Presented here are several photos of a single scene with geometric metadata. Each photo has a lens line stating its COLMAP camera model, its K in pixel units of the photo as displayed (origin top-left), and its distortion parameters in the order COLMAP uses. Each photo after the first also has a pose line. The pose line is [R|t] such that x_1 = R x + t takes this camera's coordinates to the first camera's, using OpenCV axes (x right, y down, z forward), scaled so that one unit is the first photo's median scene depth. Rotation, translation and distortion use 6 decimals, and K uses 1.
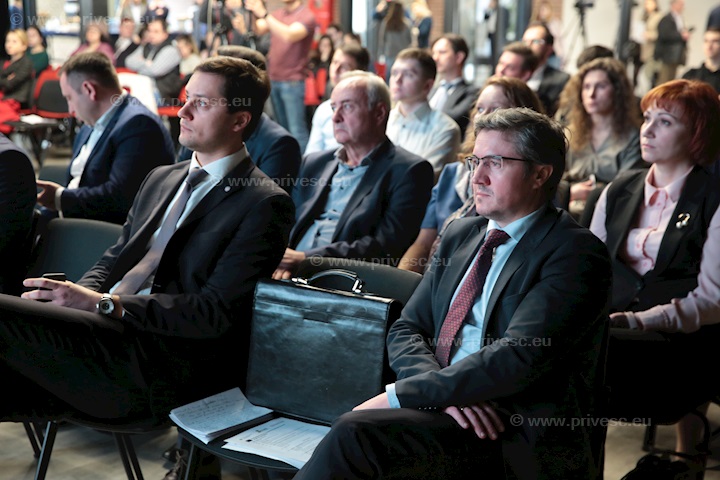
lens RADIAL K [[1262.1, 0, 360.0], [0, 1262.1, 240.0], [0, 0, 1]] dist [0.104784, -0.001454]
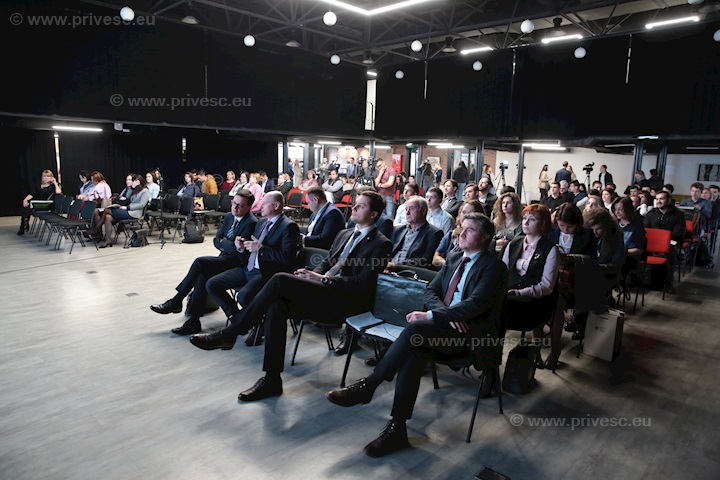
lens RADIAL K [[552.0, 0, 360.0], [0, 552.0, 240.0], [0, 0, 1]] dist [-0.003993, -0.000446]
pose [[0.996336, 0.033651, -0.078632, -0.026102], [-0.035982, 0.998948, -0.028417, -0.002895], [0.077593, 0.031142, 0.996499, -0.169187]]
